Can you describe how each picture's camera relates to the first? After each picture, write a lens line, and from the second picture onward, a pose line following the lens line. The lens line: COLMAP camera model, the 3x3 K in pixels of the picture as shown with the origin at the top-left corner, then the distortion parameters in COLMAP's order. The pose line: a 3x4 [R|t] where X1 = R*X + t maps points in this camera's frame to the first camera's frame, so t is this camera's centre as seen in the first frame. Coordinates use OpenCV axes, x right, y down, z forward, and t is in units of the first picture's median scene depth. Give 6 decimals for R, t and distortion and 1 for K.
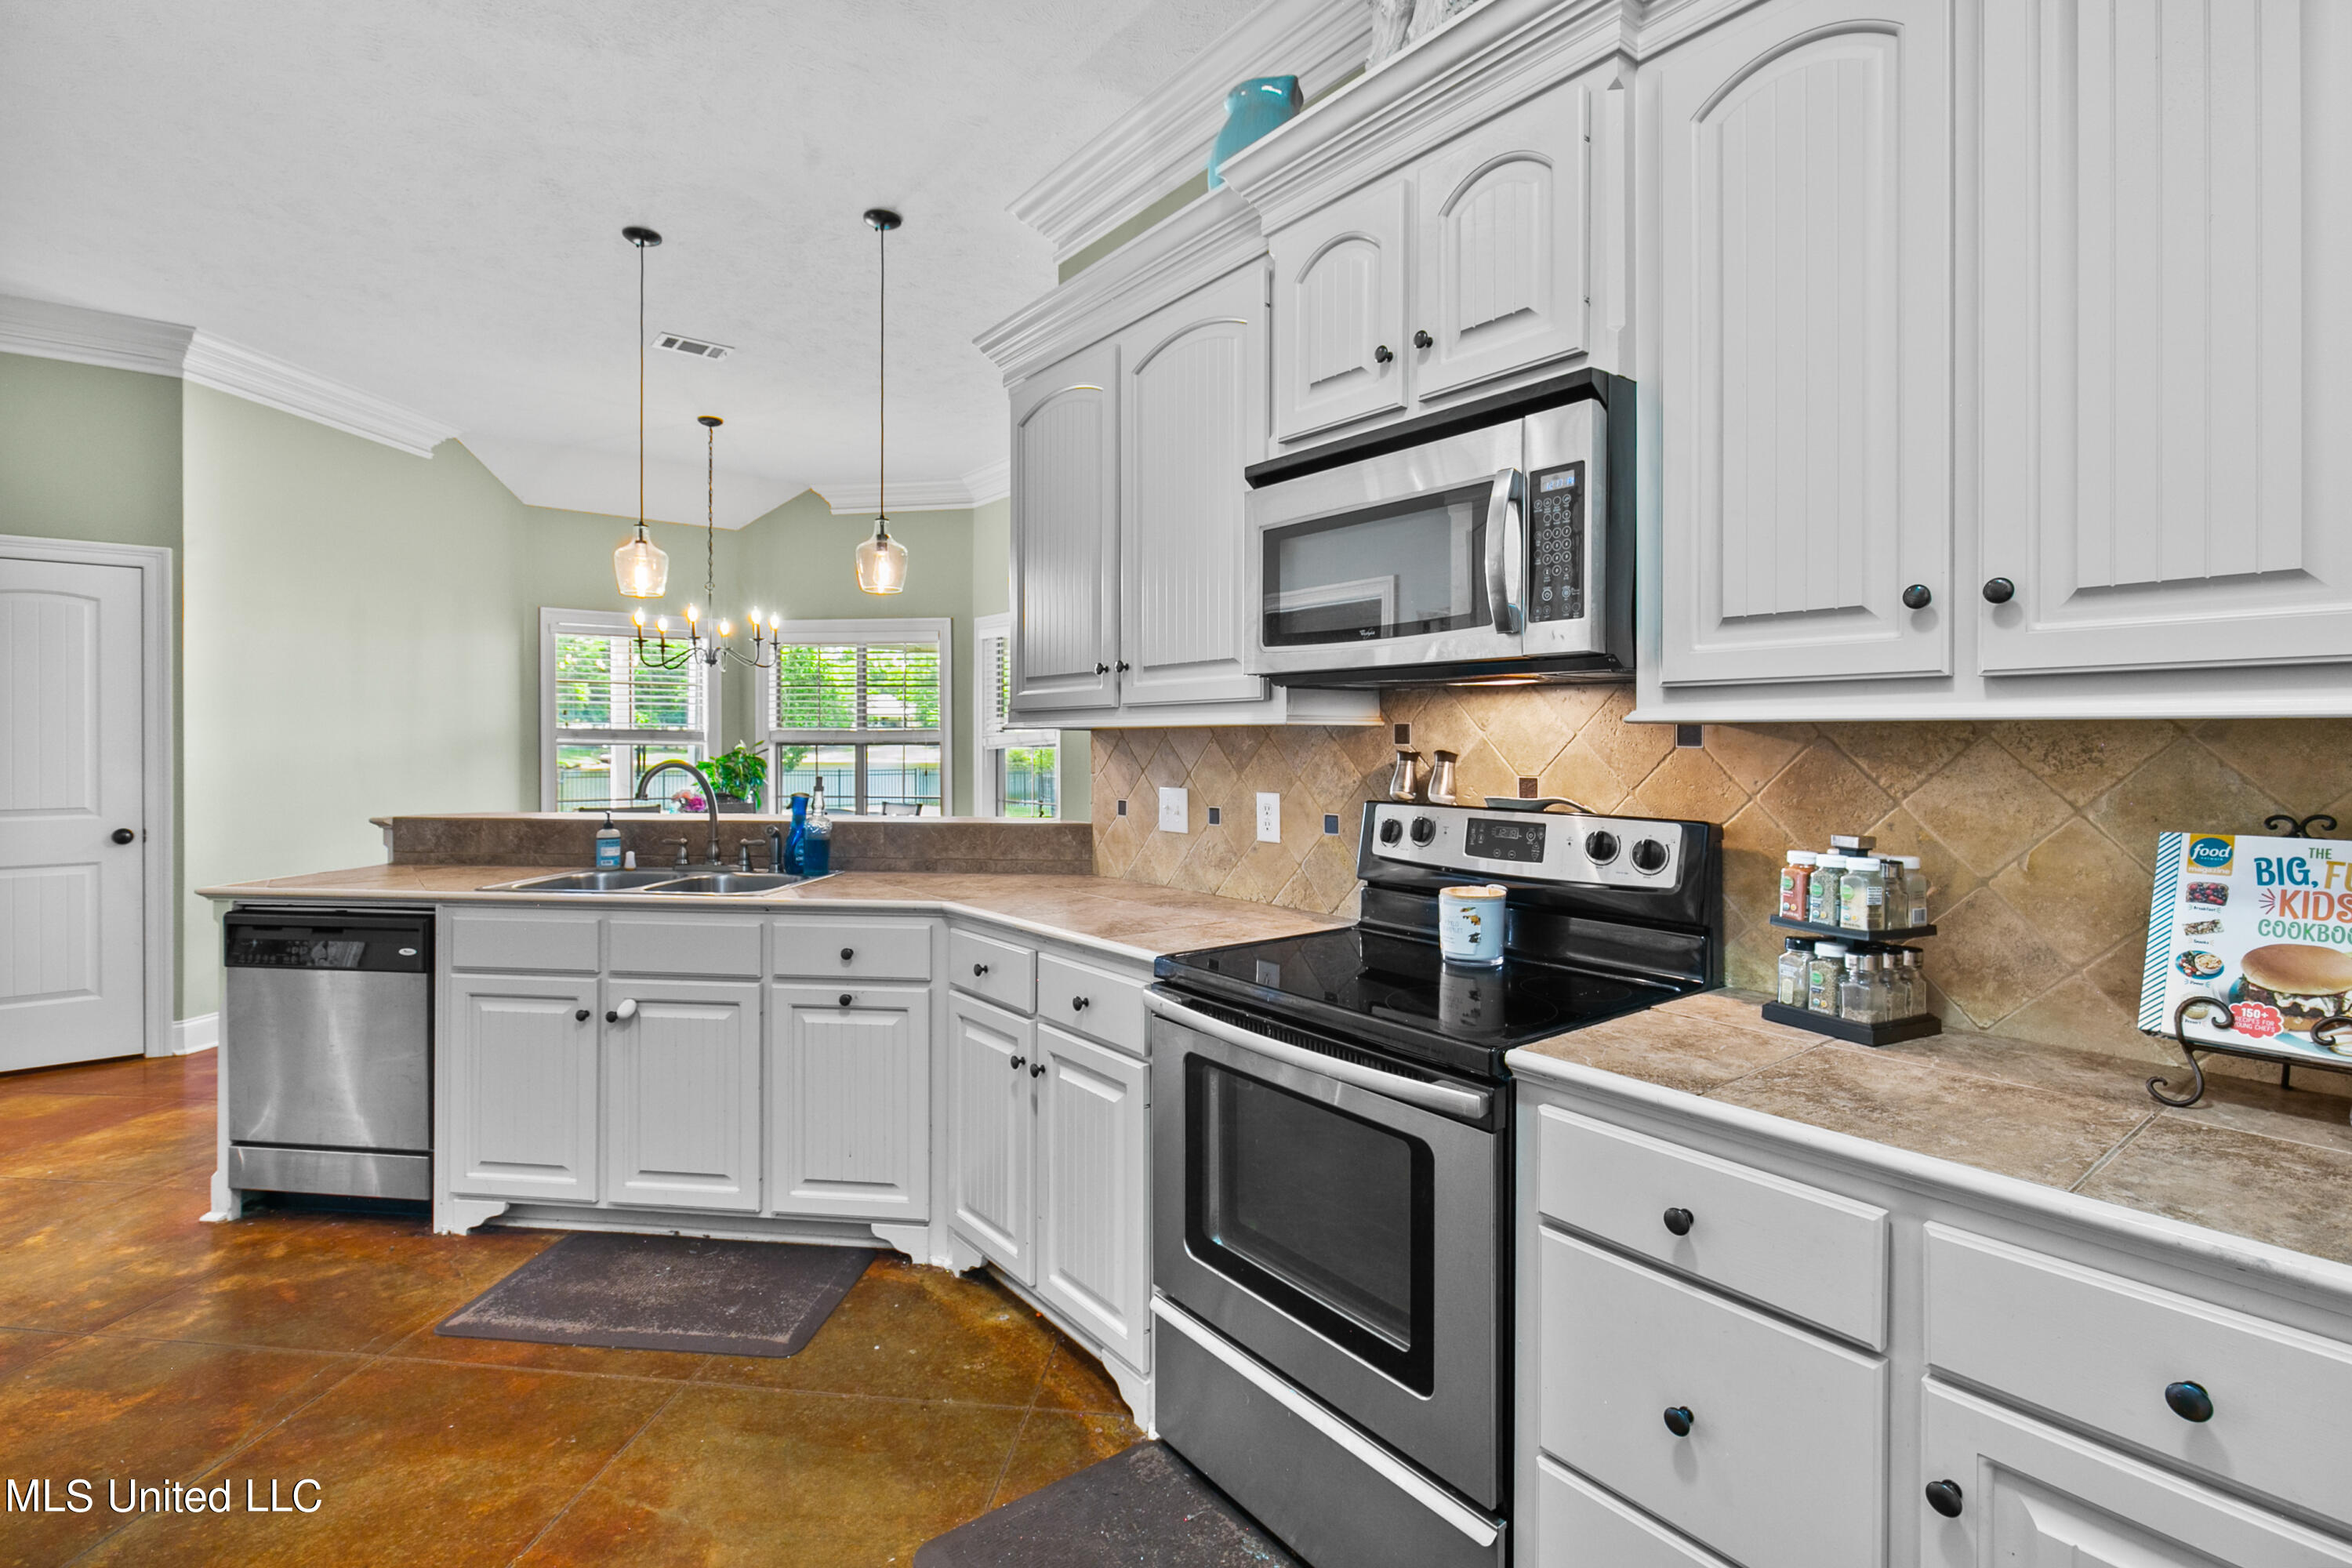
lens RADIAL K [[1080.9, 0, 1101.6], [0, 1080.9, 746.8], [0, 0, 1]] dist [0.010979, -0.003550]
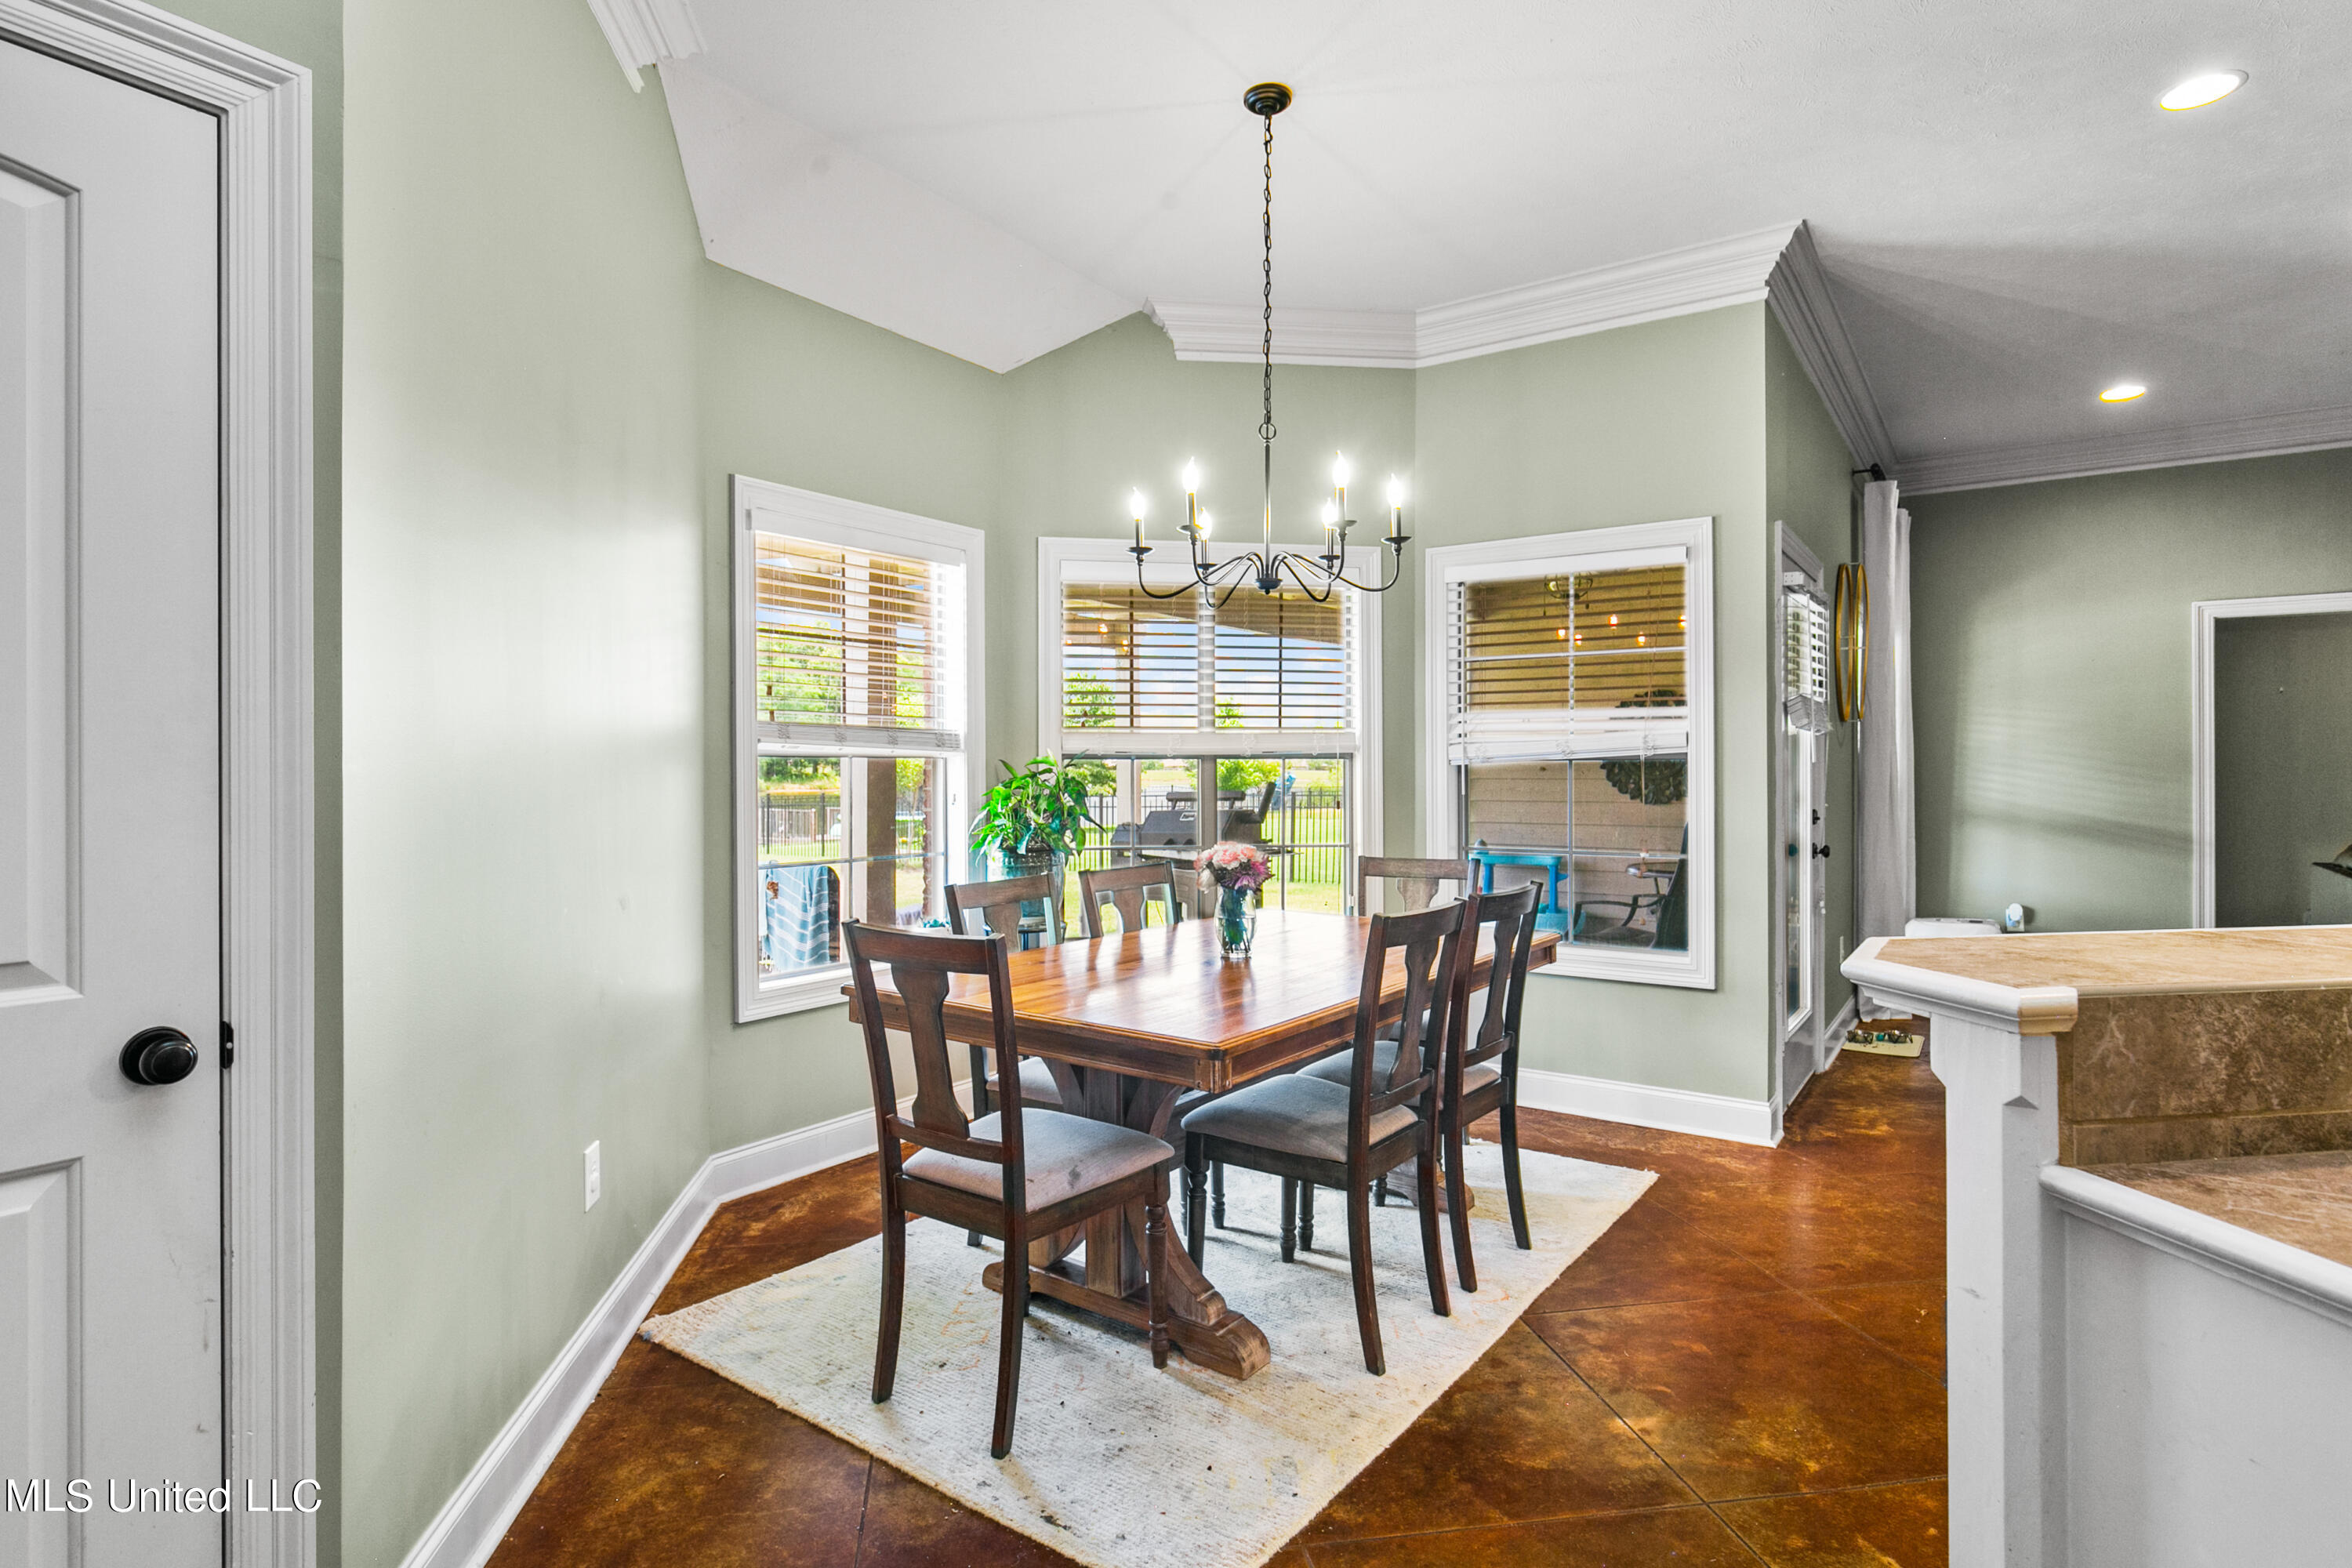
lens RADIAL K [[1212.9, 0, 1139.5], [0, 1212.9, 769.4], [0, 0, 1]] dist [0.001174, -0.001239]
pose [[0.951136, -0.002145, 0.308765, -1.070340], [0.002336, 0.999997, -0.000248, 0.012114], [-0.308764, 0.000957, 0.951138, 0.883389]]
